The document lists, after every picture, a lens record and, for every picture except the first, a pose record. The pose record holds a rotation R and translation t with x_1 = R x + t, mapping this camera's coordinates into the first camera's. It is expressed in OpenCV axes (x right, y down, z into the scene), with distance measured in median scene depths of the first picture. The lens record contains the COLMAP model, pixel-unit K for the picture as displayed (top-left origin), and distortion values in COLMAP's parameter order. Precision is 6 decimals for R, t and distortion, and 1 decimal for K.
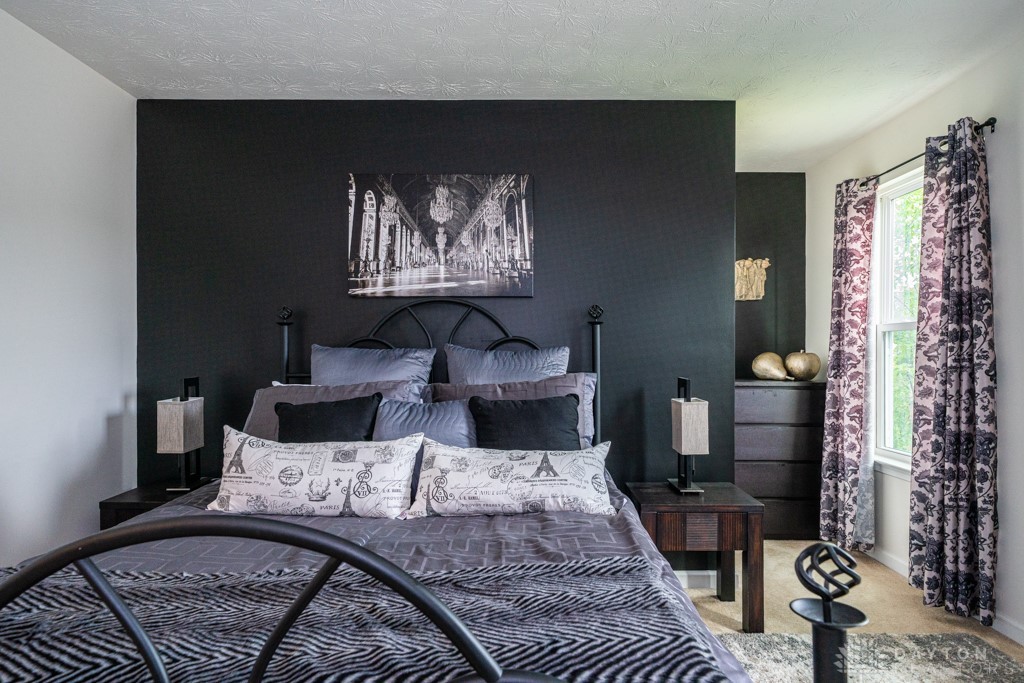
lens RADIAL K [[586.0, 0, 512.3], [0, 586.0, 359.1], [0, 0, 1]] dist [0.002660, 0.000424]
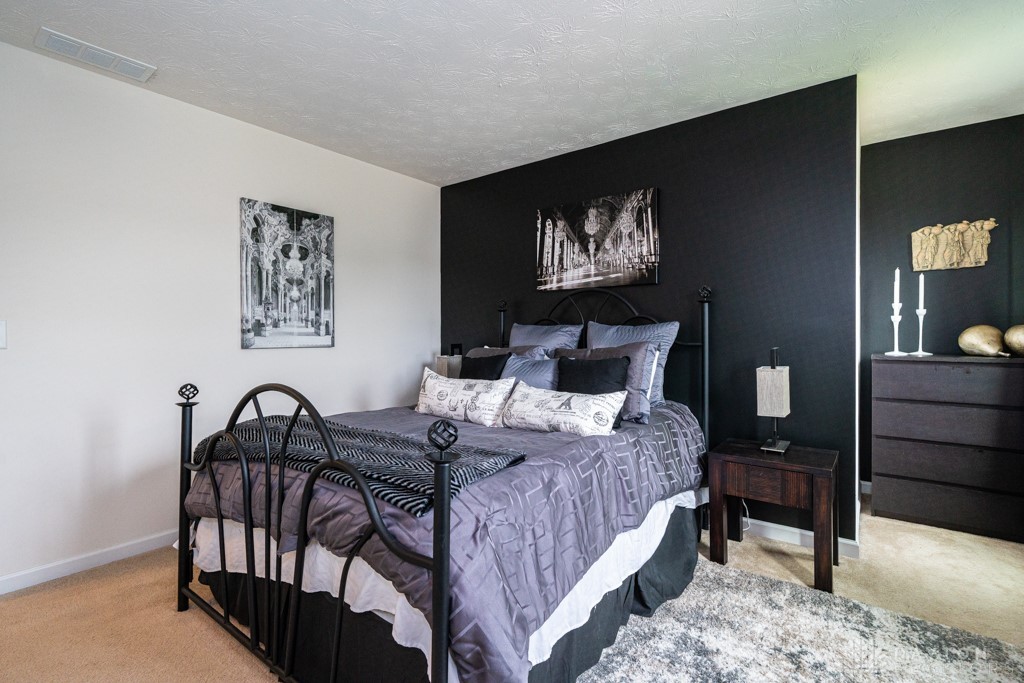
lens RADIAL K [[483.7, 0, 512.0], [0, 483.7, 341.5], [0, 0, 1]] dist [-0.001181, -0.000248]
pose [[0.785813, 0.006203, -0.618433, 0.441491], [-0.003282, 0.999977, 0.005860, 0.015327], [0.618455, -0.002575, 0.785816, -0.020090]]
